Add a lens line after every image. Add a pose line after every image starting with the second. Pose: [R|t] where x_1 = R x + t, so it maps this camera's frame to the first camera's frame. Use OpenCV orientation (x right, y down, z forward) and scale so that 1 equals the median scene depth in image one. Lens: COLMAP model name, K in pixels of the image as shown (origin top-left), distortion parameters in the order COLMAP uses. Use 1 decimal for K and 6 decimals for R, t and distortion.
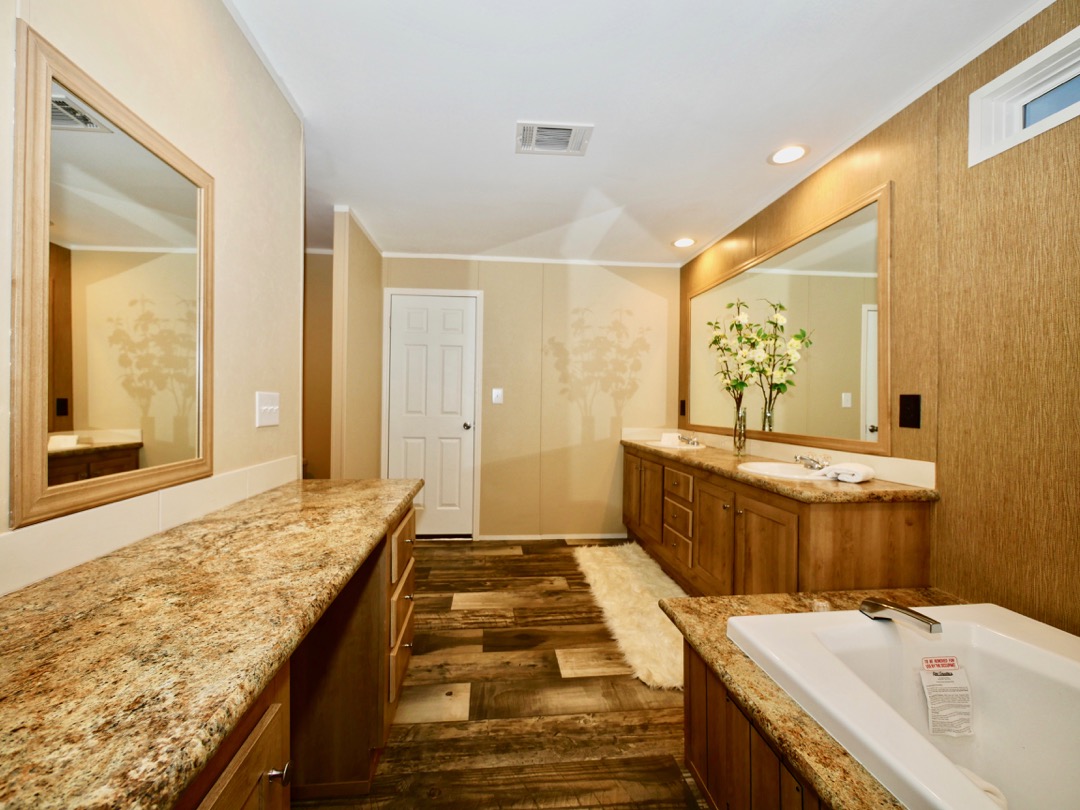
lens RADIAL K [[455.3, 0, 530.2], [0, 455.3, 399.0], [0, 0, 1]] dist [-0.004459, -0.000434]
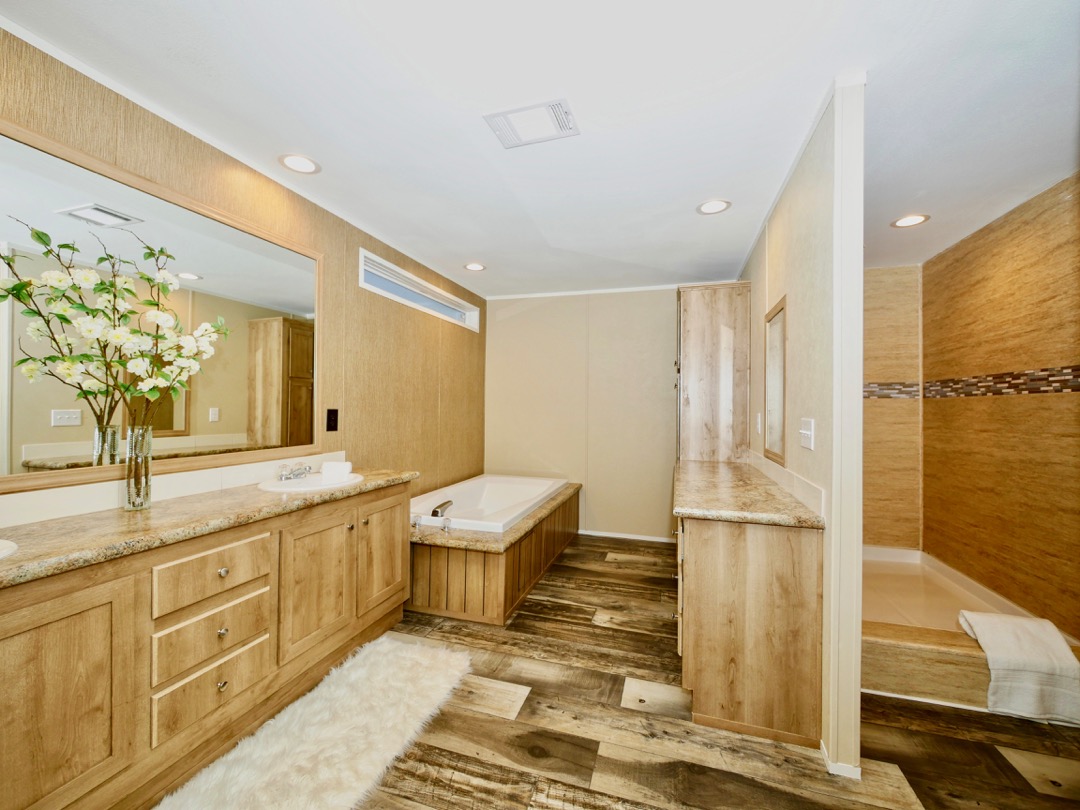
lens RADIAL K [[455.3, 0, 529.7], [0, 455.3, 401.2], [0, 0, 1]] dist [-0.004459, -0.000434]
pose [[-0.918985, -0.011029, 0.394138, -0.346917], [-0.020058, 0.999622, -0.018796, -0.019716], [-0.393782, -0.025179, -0.918859, 2.090945]]
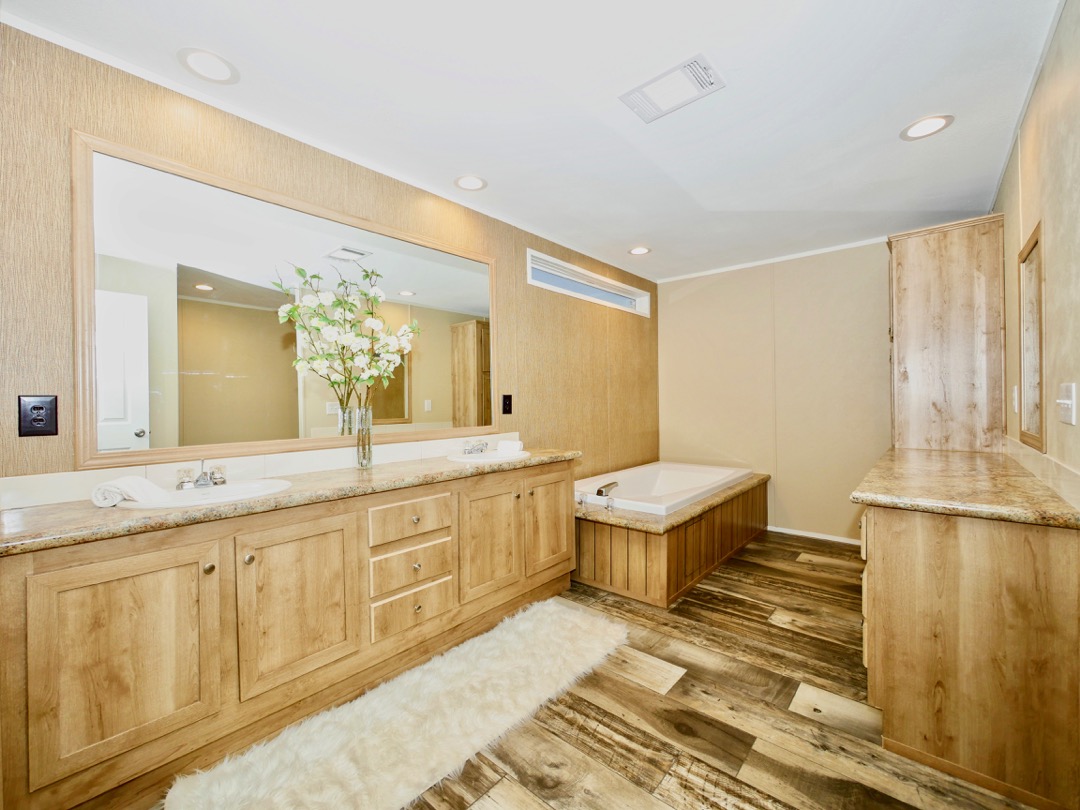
lens RADIAL K [[455.3, 0, 529.9], [0, 455.3, 401.3], [0, 0, 1]] dist [-0.004459, -0.000434]
pose [[-0.683434, 0.001501, 0.730011, -0.455775], [0.001587, 0.999999, -0.000571, 0.016537], [-0.730011, 0.000768, -0.683435, 2.067347]]
